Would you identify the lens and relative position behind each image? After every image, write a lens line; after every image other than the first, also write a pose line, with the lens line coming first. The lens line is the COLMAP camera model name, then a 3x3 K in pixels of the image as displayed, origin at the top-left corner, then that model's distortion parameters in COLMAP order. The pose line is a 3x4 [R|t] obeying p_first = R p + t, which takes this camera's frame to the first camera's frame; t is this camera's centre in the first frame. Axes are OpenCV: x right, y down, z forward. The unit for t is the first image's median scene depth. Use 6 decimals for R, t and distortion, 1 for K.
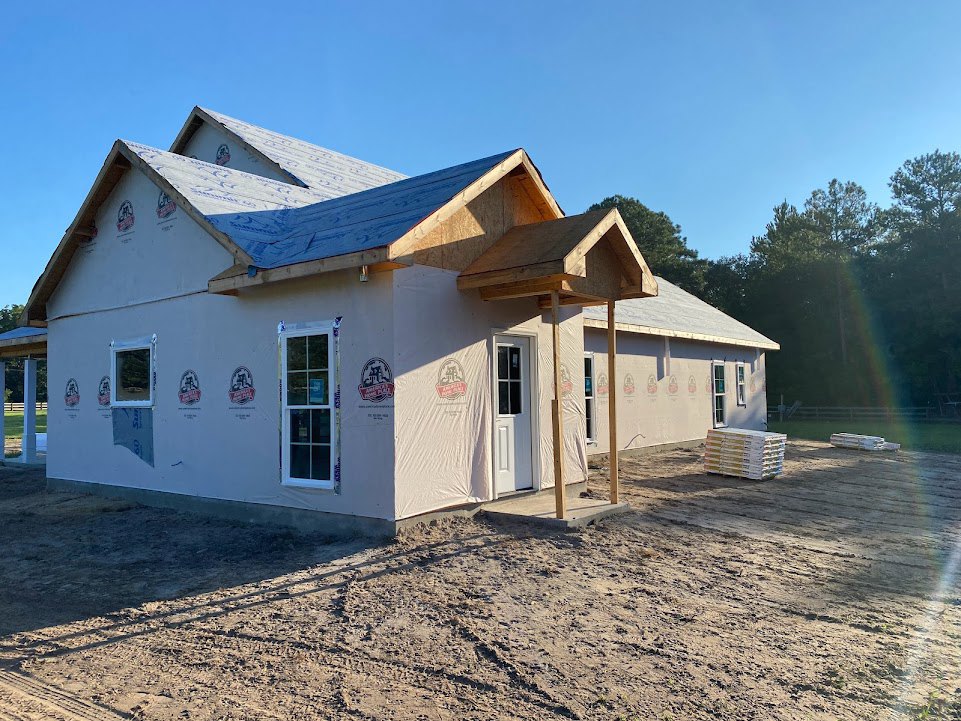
lens RADIAL K [[727.0, 0, 480.5], [0, 727.0, 360.5], [0, 0, 1]] dist [0.094879, -0.129785]
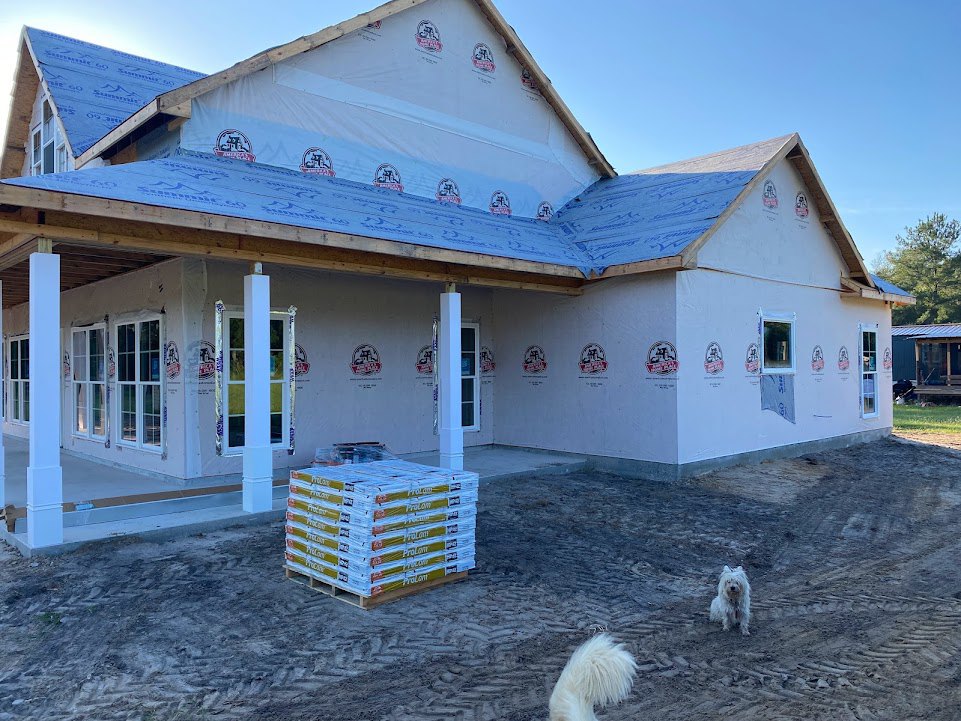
lens RADIAL K [[727.0, 0, 480.5], [0, 727.0, 360.5], [0, 0, 1]] dist [0.094879, -0.129785]
pose [[0.142660, 0.034949, 0.989154, -1.554635], [-0.032881, 0.998992, -0.030555, 0.086963], [-0.989225, -0.028165, 0.143666, 1.224551]]
